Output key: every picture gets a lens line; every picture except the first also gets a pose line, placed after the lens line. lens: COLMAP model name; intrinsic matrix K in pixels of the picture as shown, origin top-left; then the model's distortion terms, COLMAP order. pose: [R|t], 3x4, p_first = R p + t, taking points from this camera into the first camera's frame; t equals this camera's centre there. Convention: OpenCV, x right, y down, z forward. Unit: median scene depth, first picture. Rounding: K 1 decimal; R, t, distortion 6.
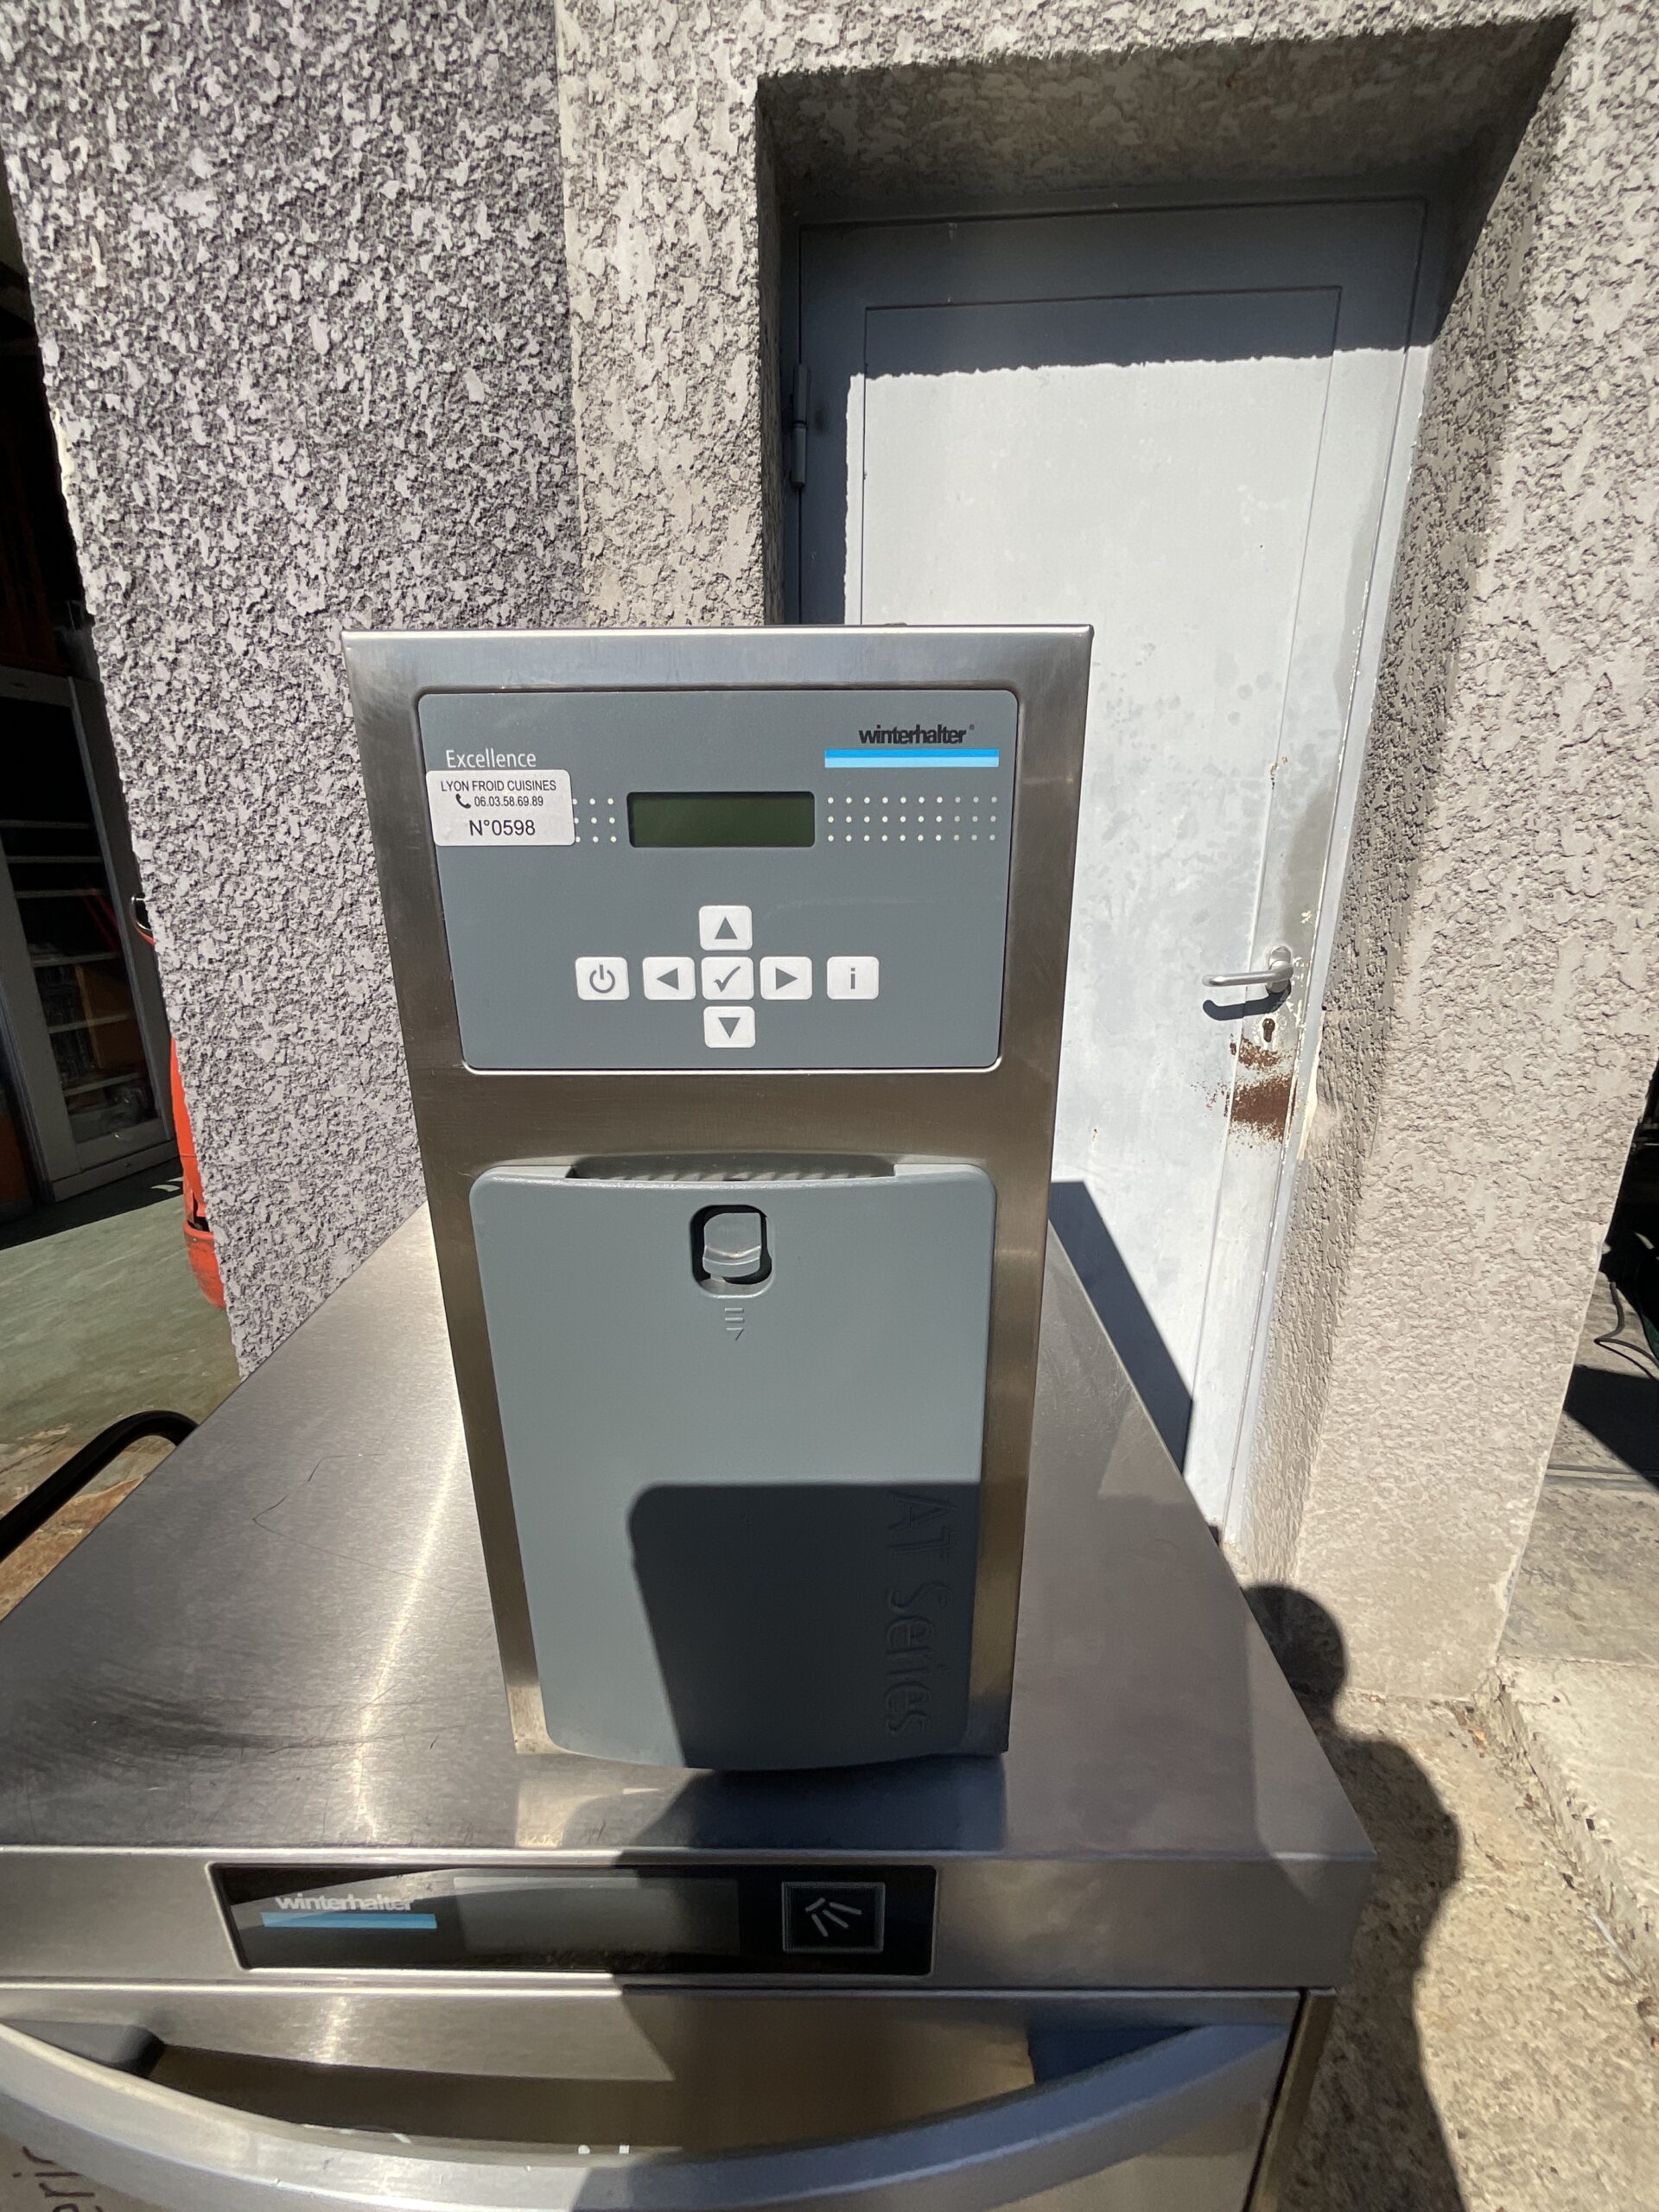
lens RADIAL K [[896.6, 0, 833.0], [0, 896.6, 1101.2], [0, 0, 1]] dist [0.000760, -0.001774]
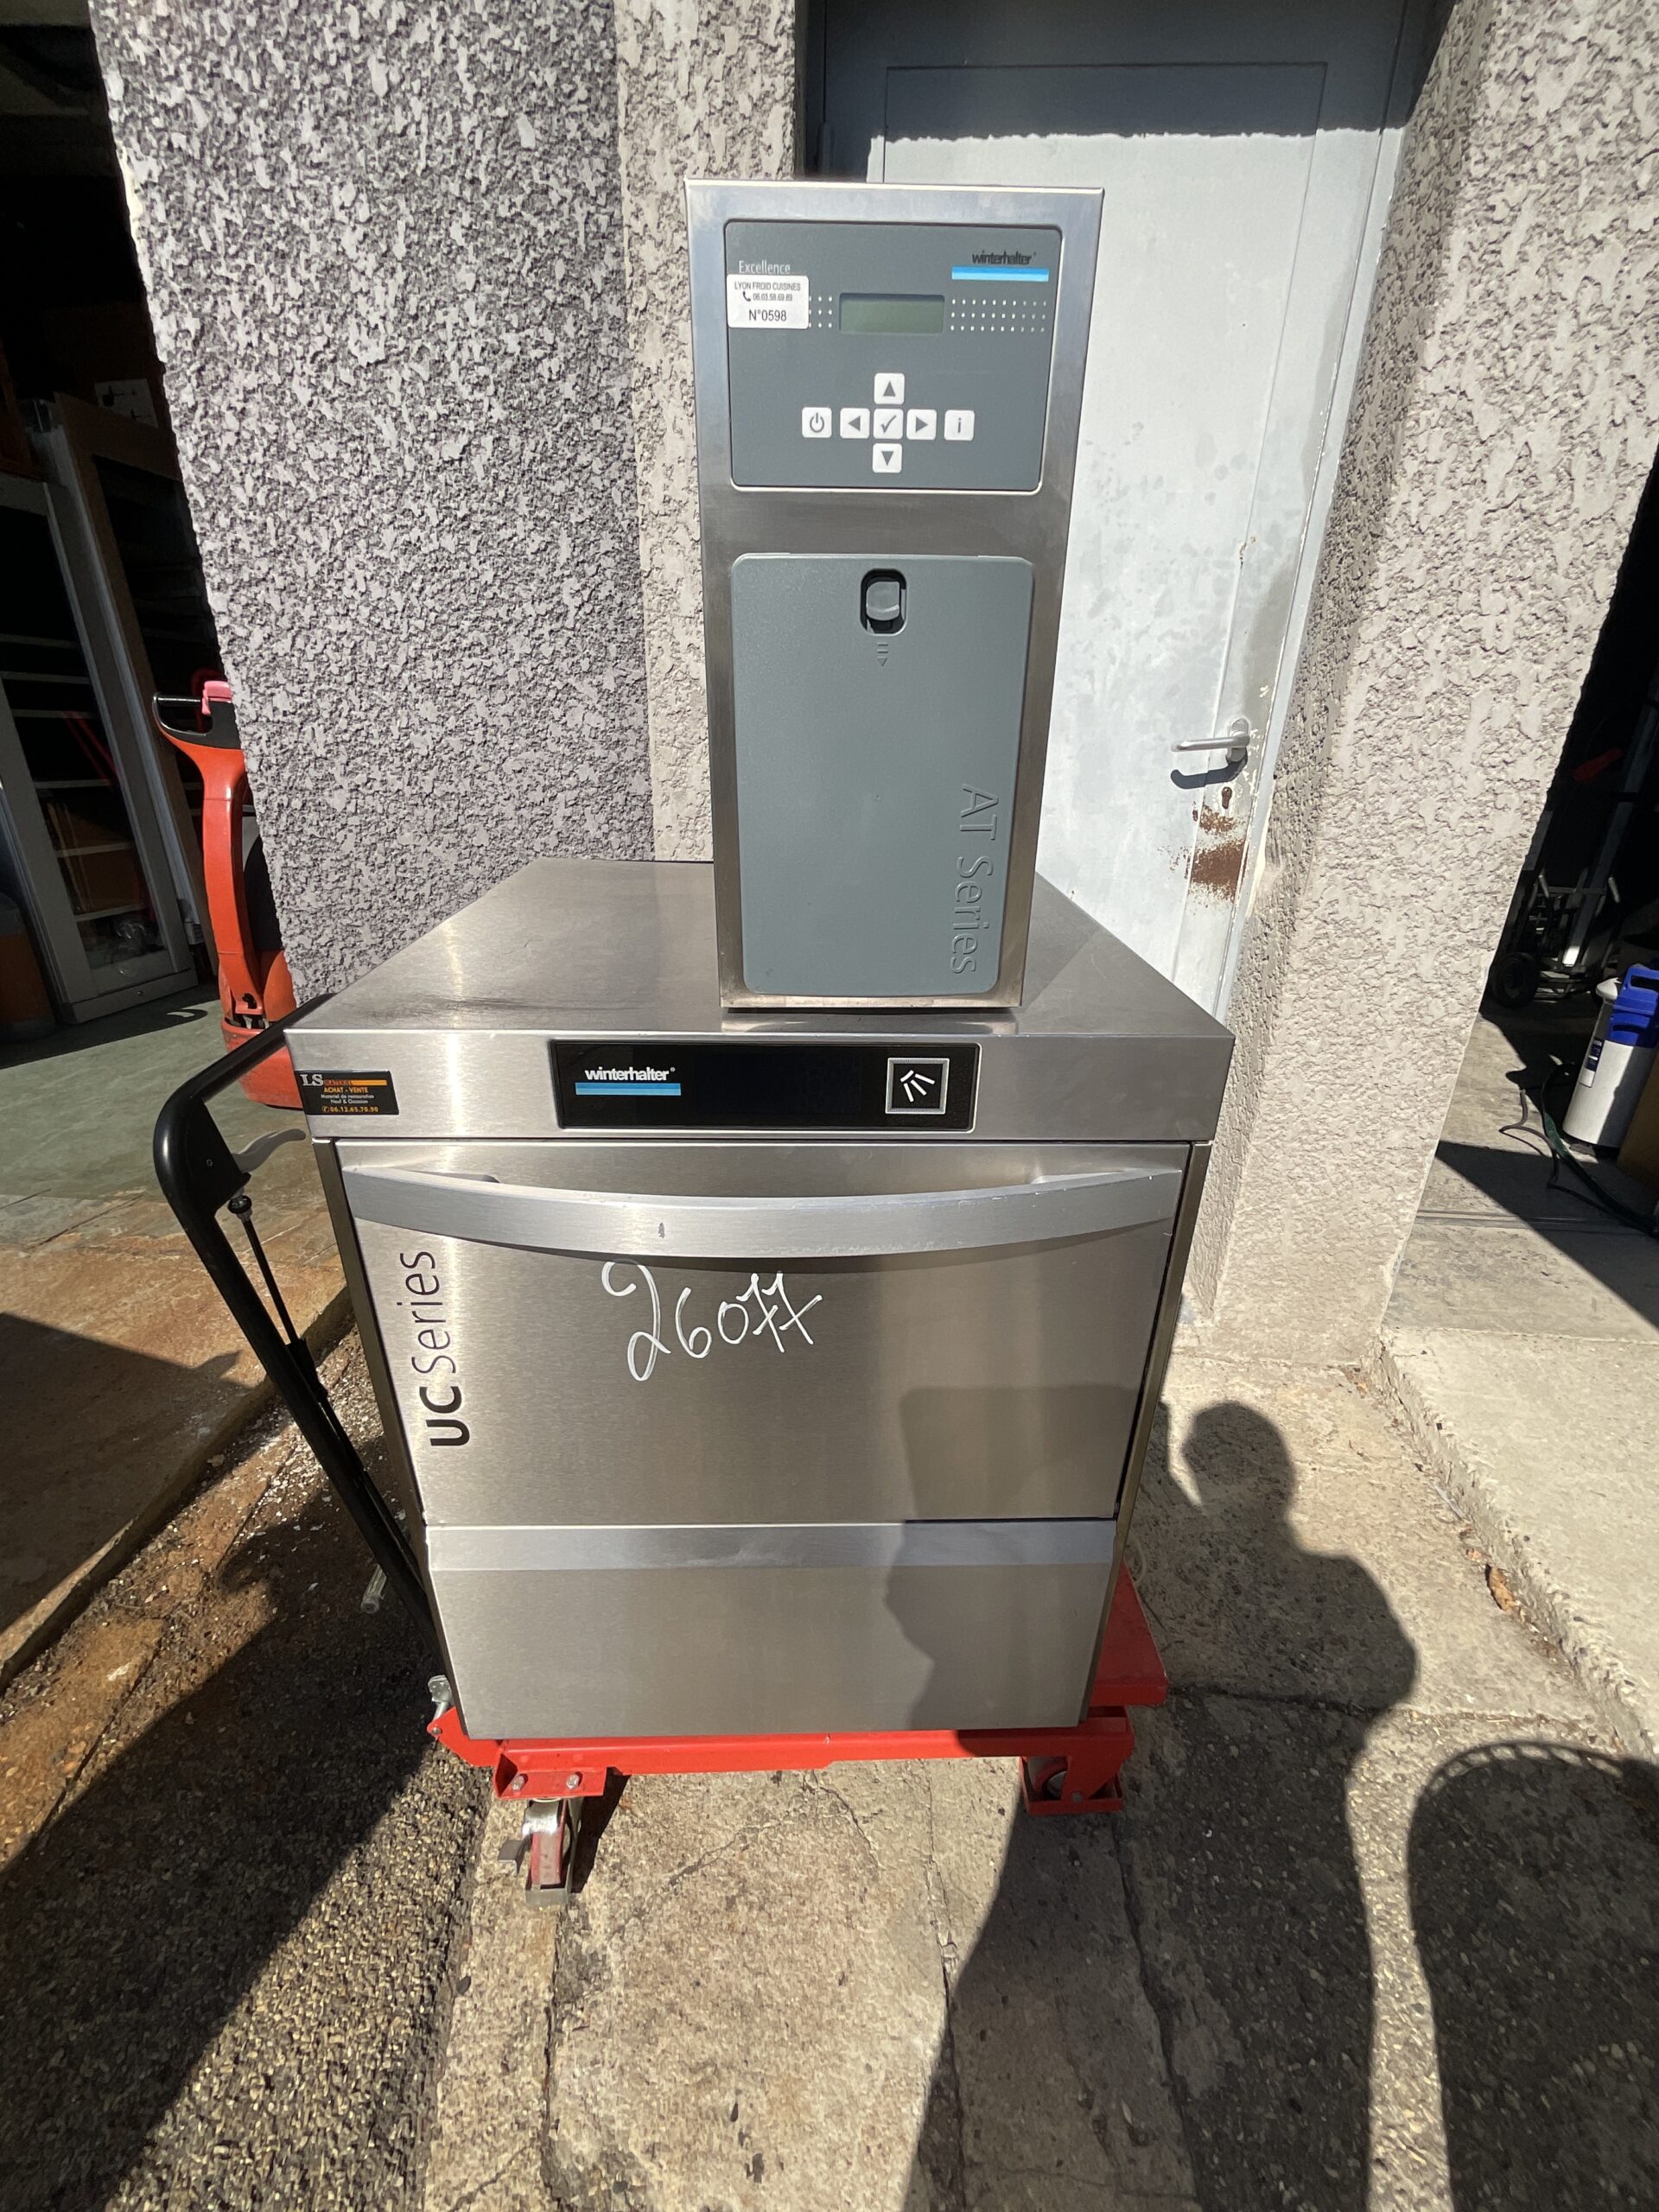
lens RADIAL K [[896.6, 0, 832.2], [0, 896.6, 1102.5], [0, 0, 1]] dist [0.000760, -0.001774]
pose [[0.999503, 0.001336, 0.031499, -0.056278], [-0.004933, 0.993426, 0.114372, 0.197324], [-0.031139, -0.114470, 0.992939, -0.178321]]
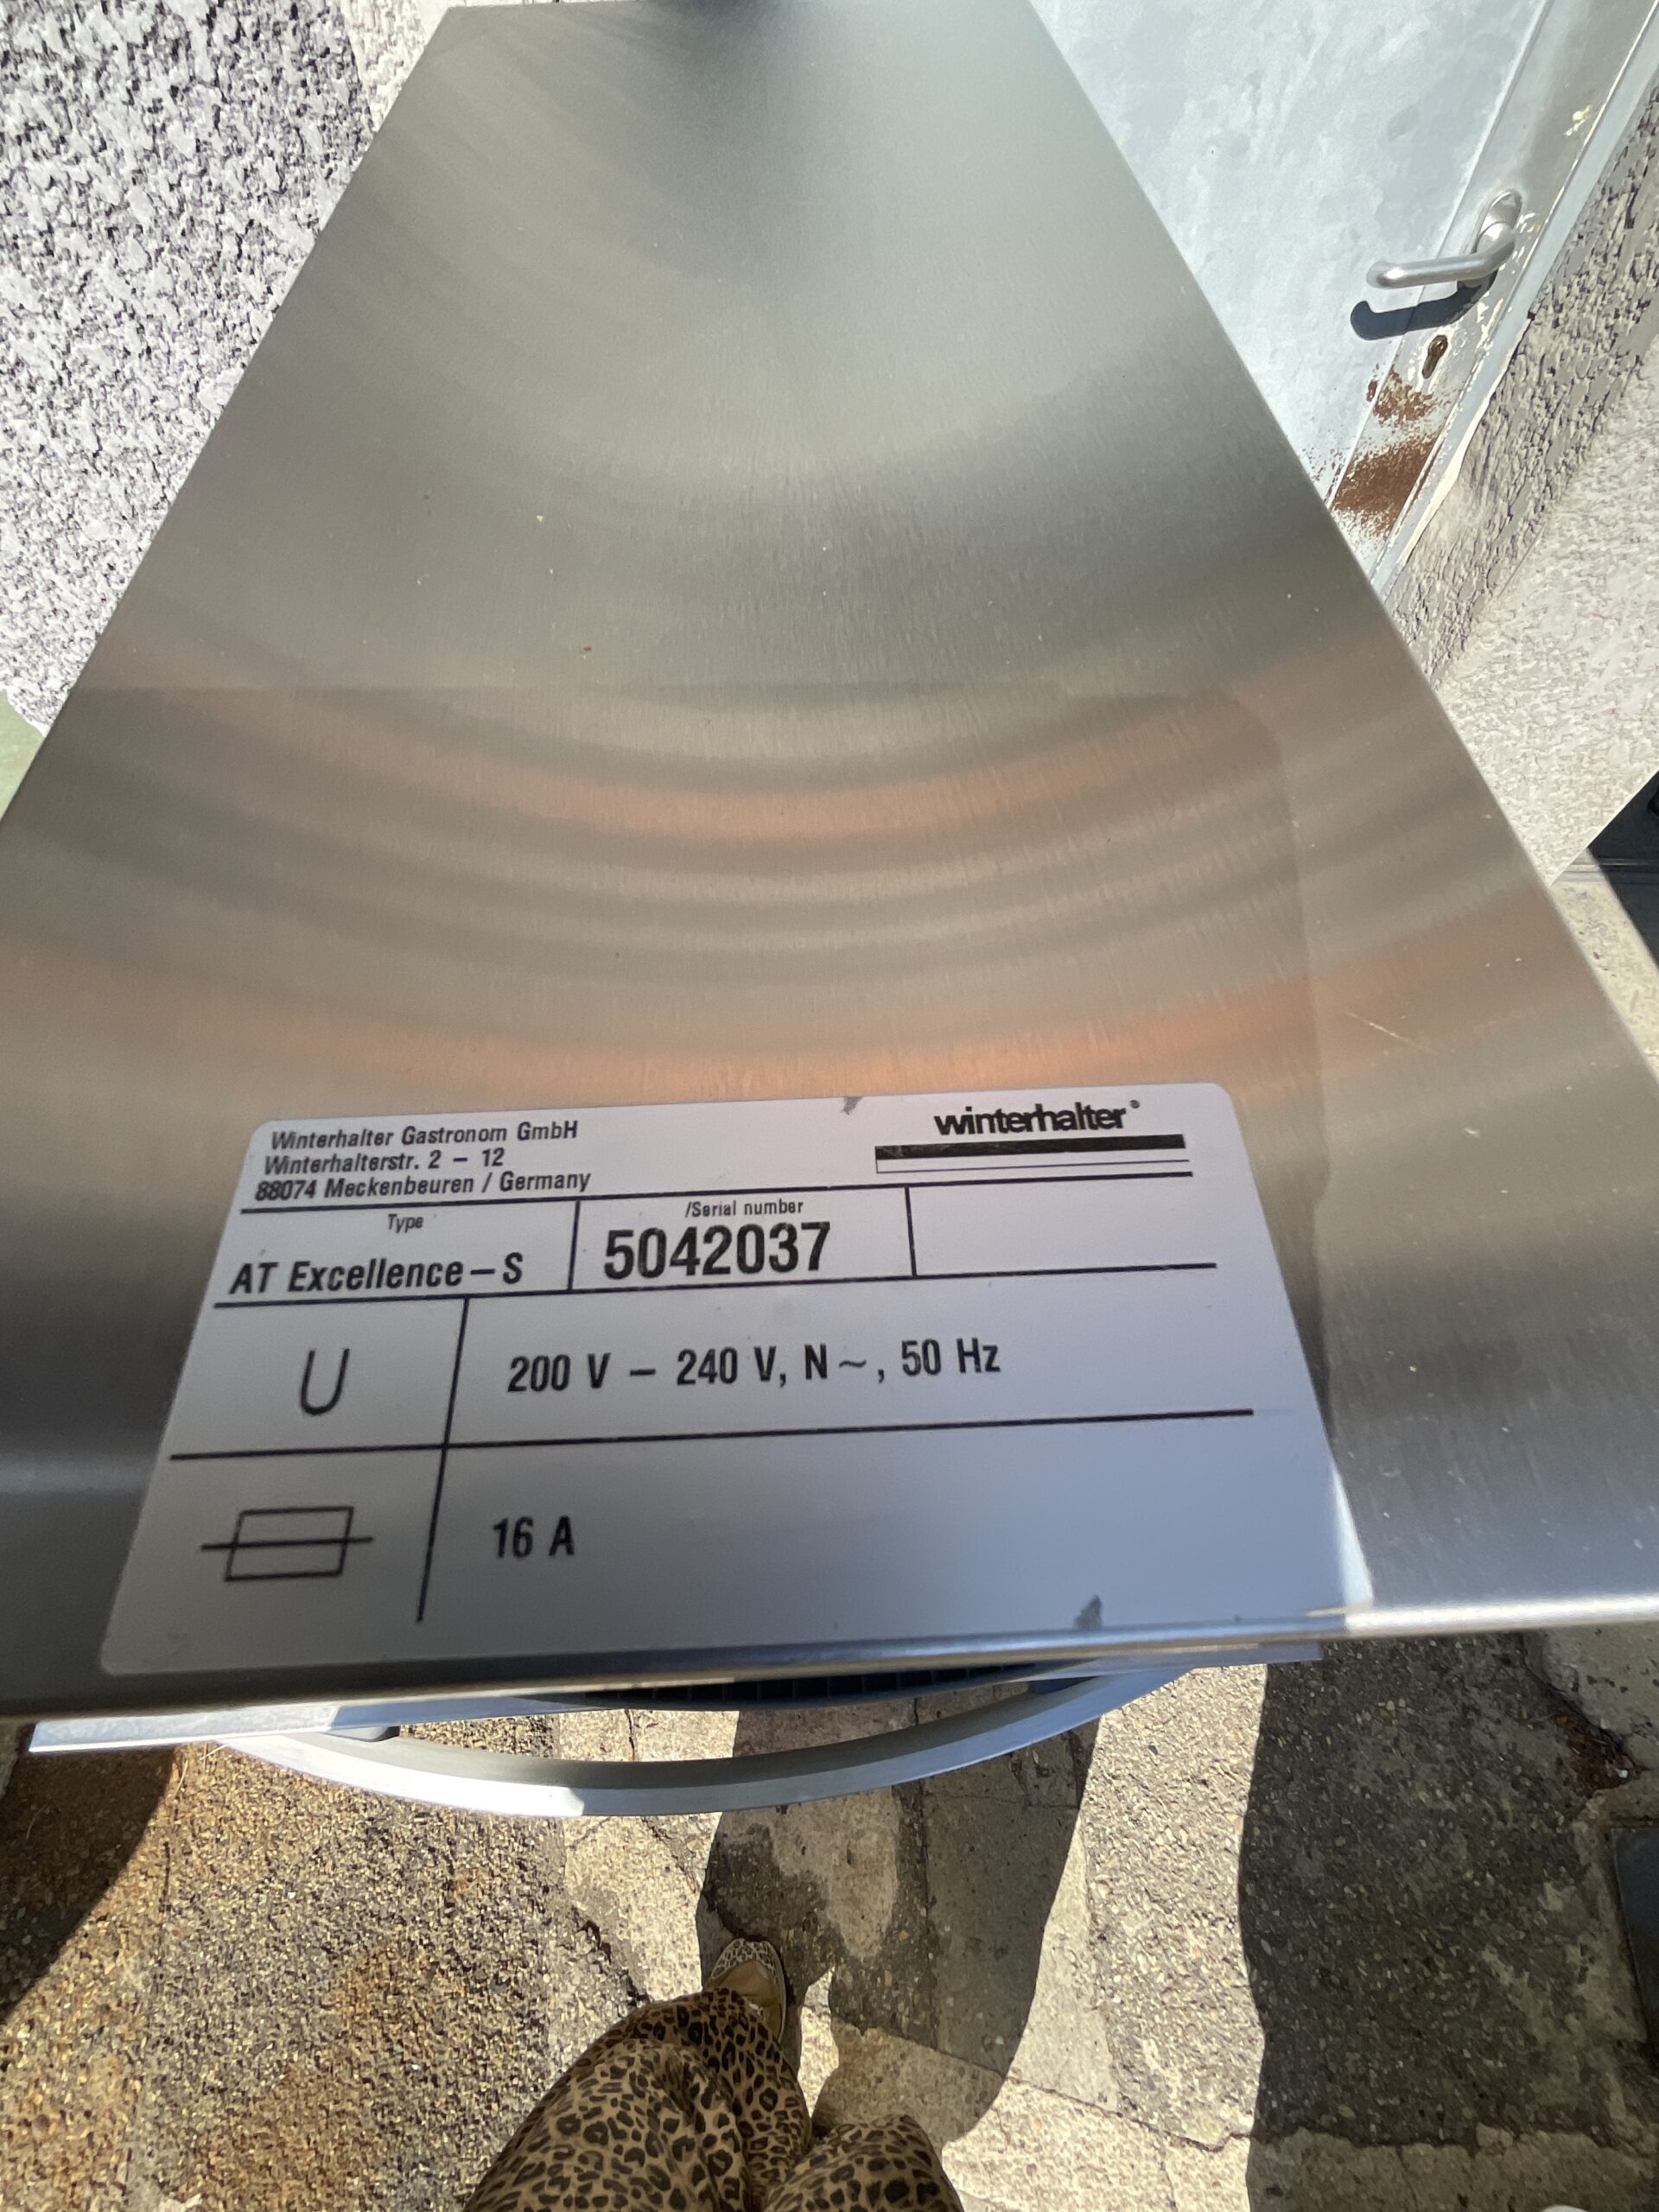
lens RADIAL K [[896.6, 0, 827.6], [0, 896.6, 1092.7], [0, 0, 1]] dist [0.000760, -0.001774]
pose [[0.998149, -0.056914, 0.021439, -0.020953], [0.027309, 0.734402, 0.678165, -0.158009], [-0.054341, -0.676324, 0.734597, 0.166783]]
